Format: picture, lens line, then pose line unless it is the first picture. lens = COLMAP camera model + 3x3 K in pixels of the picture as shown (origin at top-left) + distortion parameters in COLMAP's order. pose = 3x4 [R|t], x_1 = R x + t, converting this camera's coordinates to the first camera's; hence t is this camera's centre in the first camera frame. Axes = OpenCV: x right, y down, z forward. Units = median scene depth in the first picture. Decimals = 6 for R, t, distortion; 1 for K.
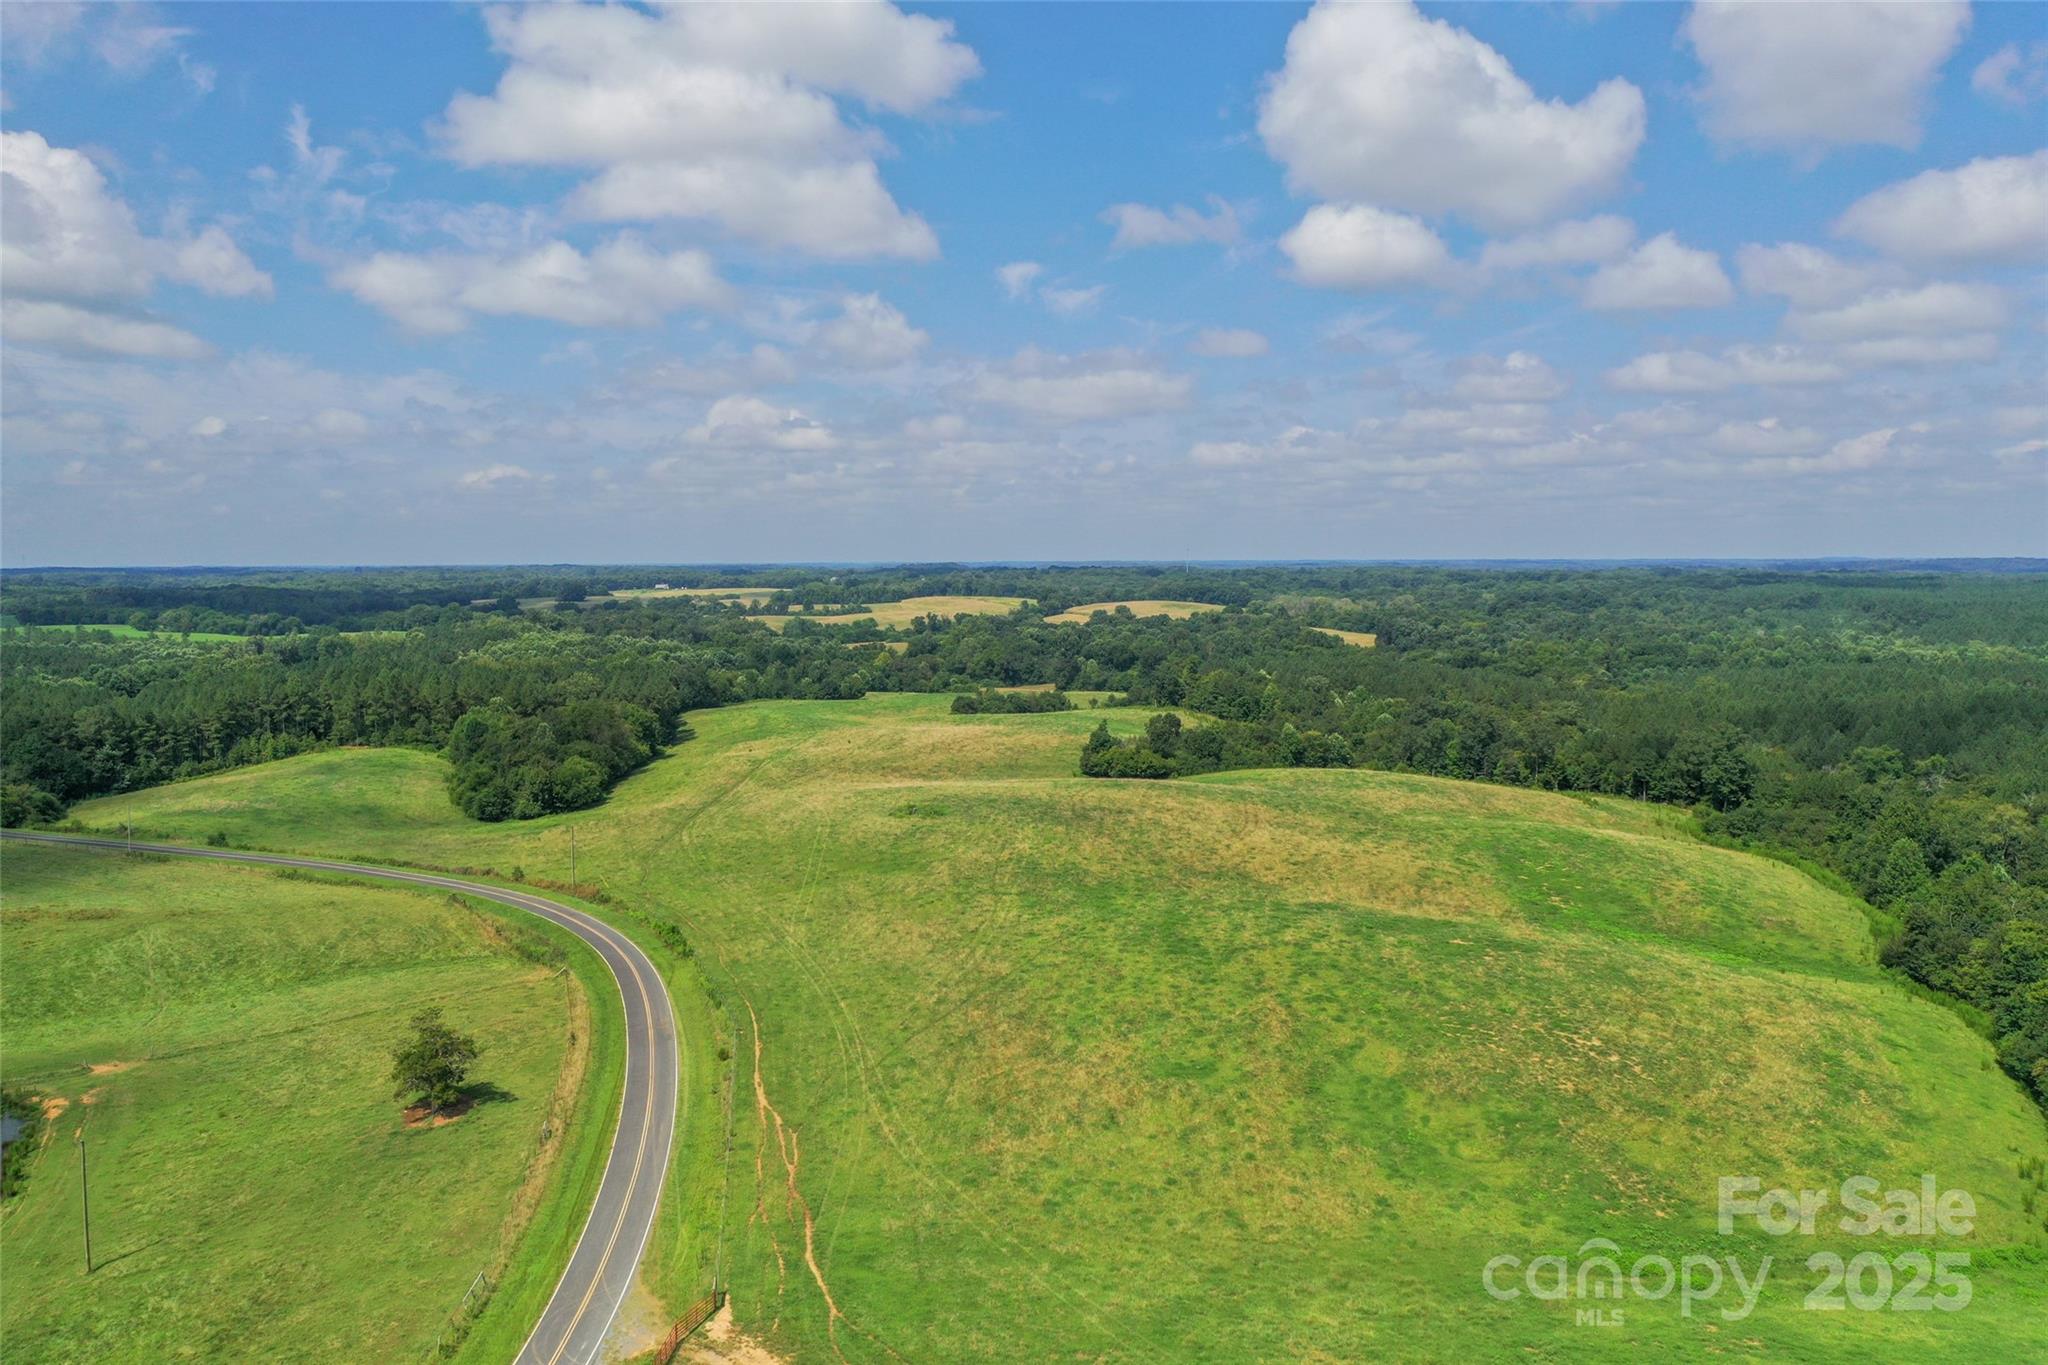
lens RADIAL K [[1612.4, 0, 1024.0], [0, 1612.4, 682.5], [0, 0, 1]] dist [-0.014454, 0.003158]
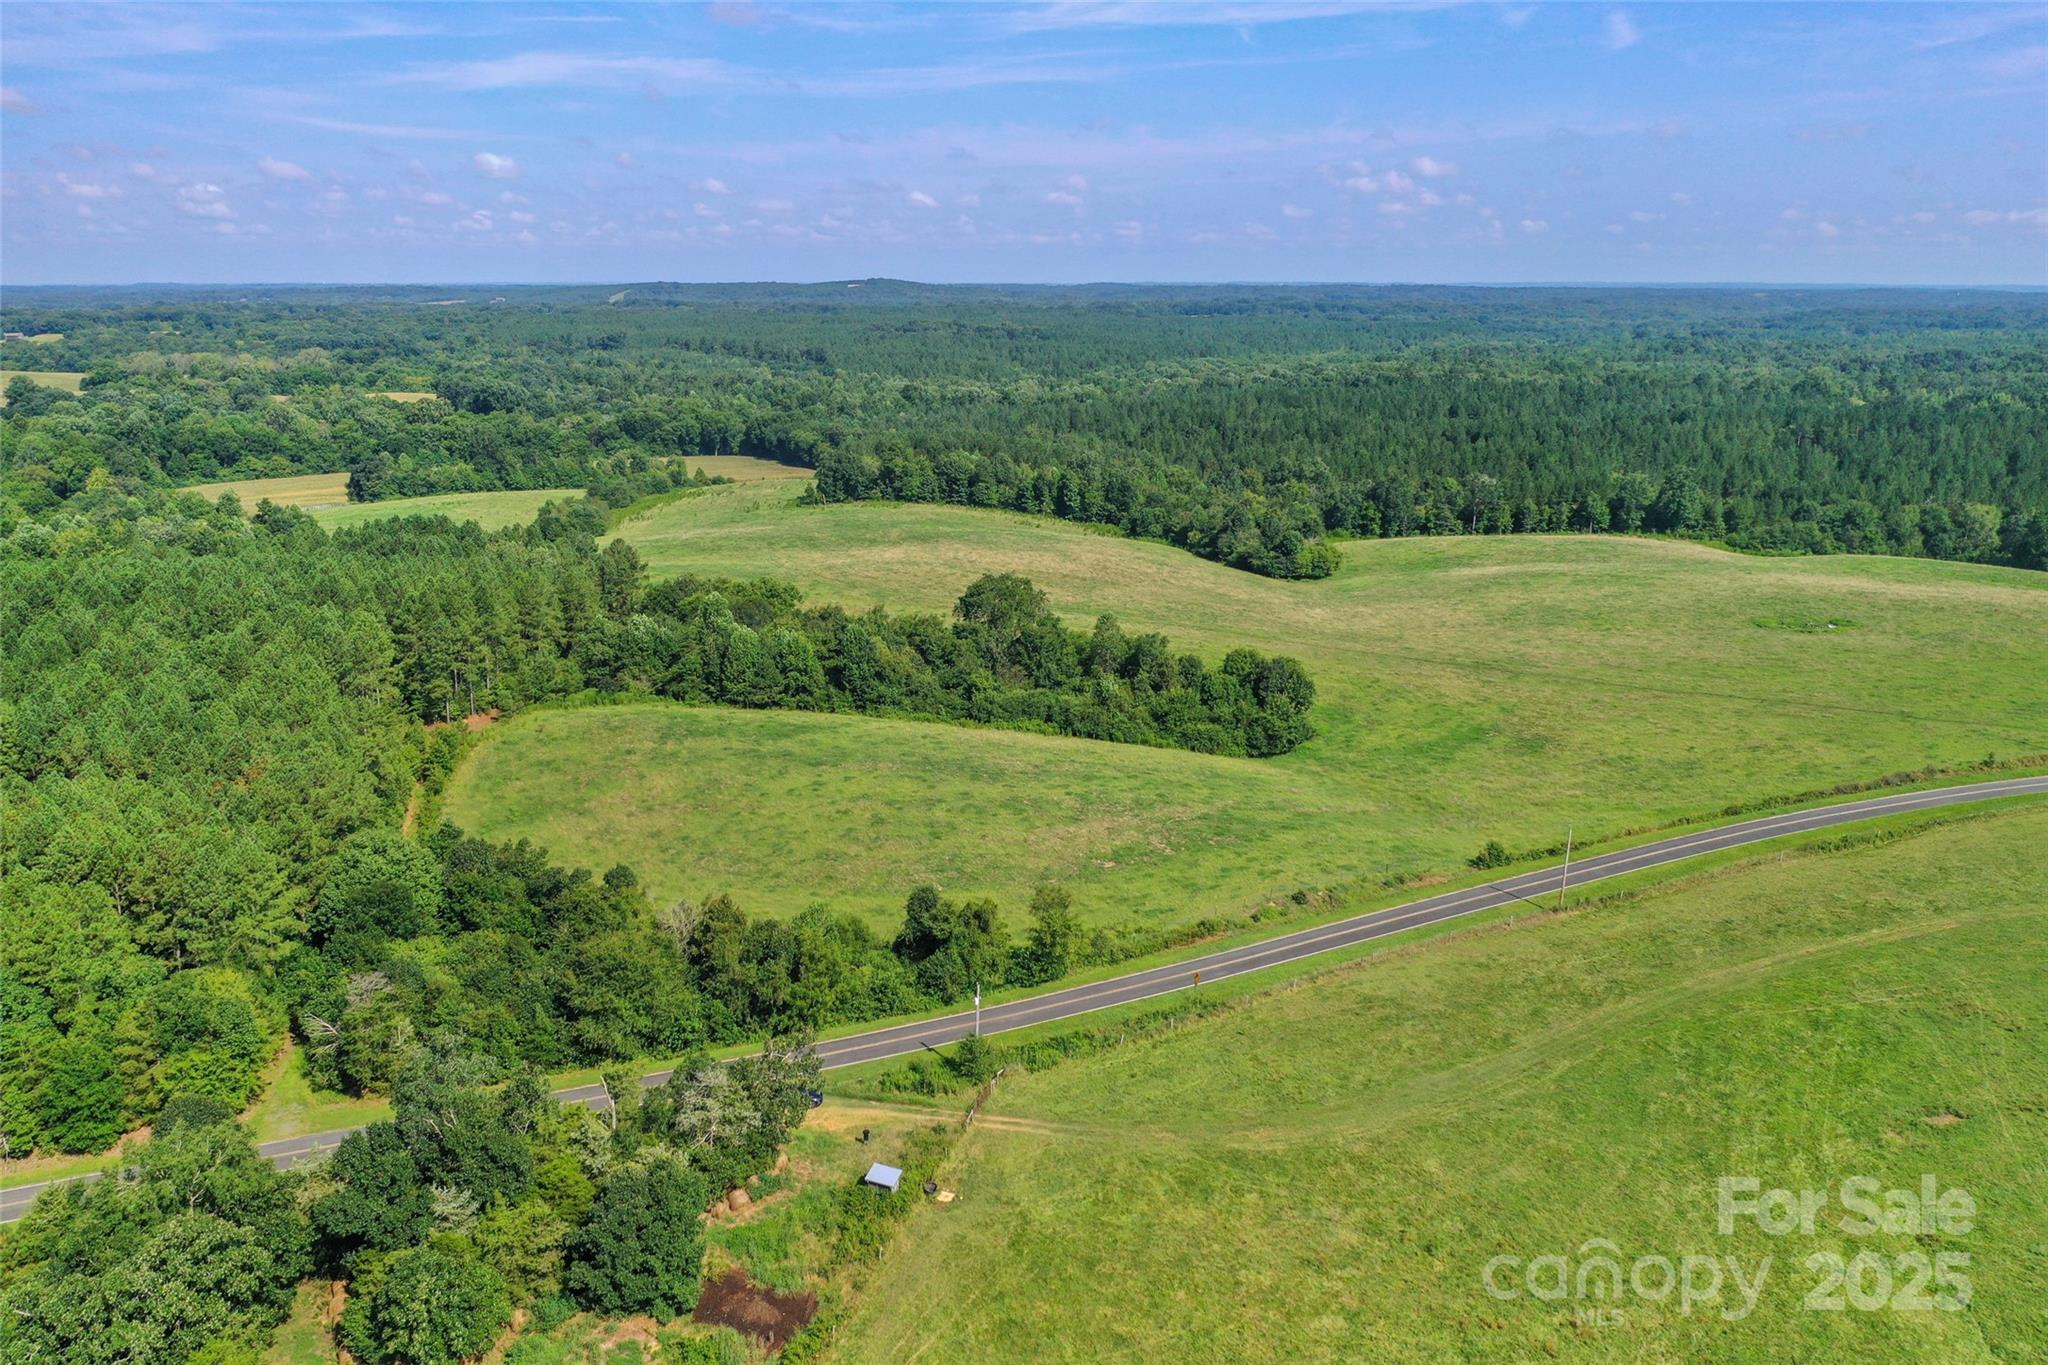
lens RADIAL K [[1637.6, 0, 1024.0], [0, 1637.6, 682.5], [0, 0, 1]] dist [-0.014108, -0.001628]
pose [[0.580856, -0.193457, 0.790684, -0.792330], [0.062487, 0.979079, 0.193648, -0.074128], [-0.811604, -0.063074, 0.580793, 0.567091]]
